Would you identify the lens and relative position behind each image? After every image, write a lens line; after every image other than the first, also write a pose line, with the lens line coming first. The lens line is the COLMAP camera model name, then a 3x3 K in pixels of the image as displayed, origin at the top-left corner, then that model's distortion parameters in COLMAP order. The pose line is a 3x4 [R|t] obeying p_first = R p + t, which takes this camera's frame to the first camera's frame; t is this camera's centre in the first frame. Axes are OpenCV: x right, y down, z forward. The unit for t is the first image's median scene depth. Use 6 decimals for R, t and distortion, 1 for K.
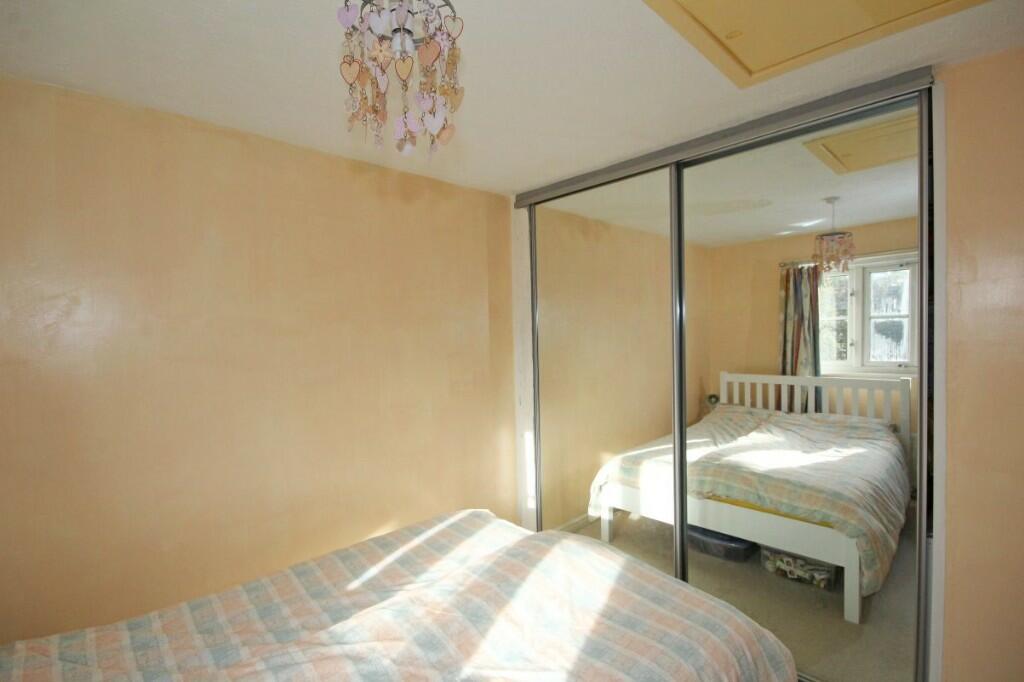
lens RADIAL K [[477.9, 0, 512.3], [0, 477.9, 342.8], [0, 0, 1]] dist [-0.000979, -0.000589]
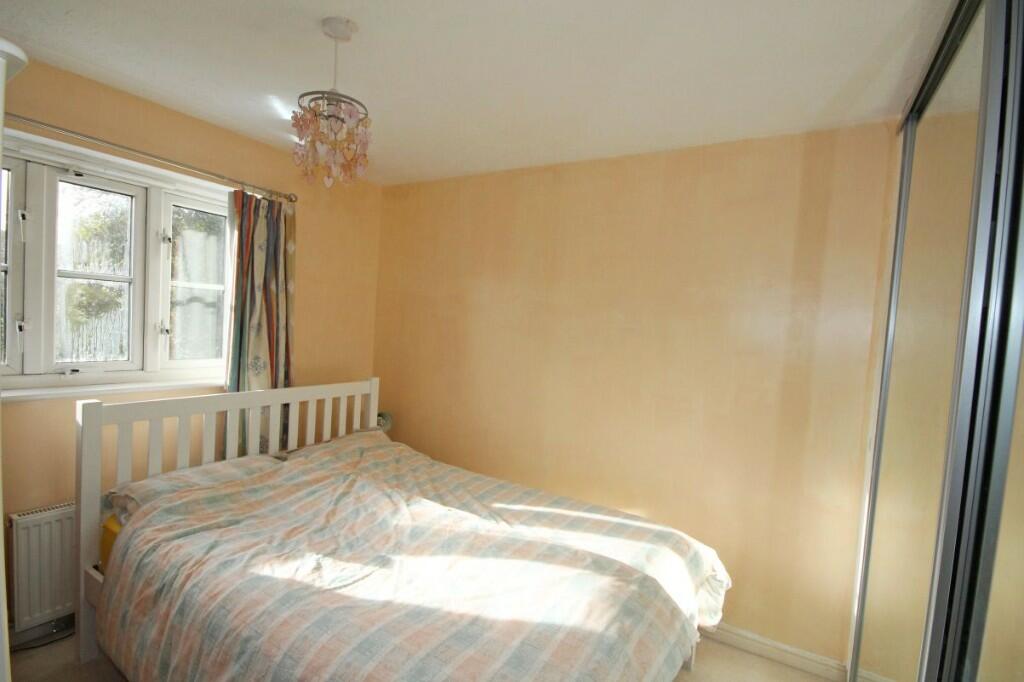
lens RADIAL K [[477.9, 0, 512.6], [0, 477.9, 341.2], [0, 0, 1]] dist [-0.000979, -0.000589]
pose [[0.249053, 0.083354, -0.964896, 0.981556], [-0.089840, 0.993982, 0.062678, -0.021132], [0.964314, 0.071076, 0.255043, 0.744693]]
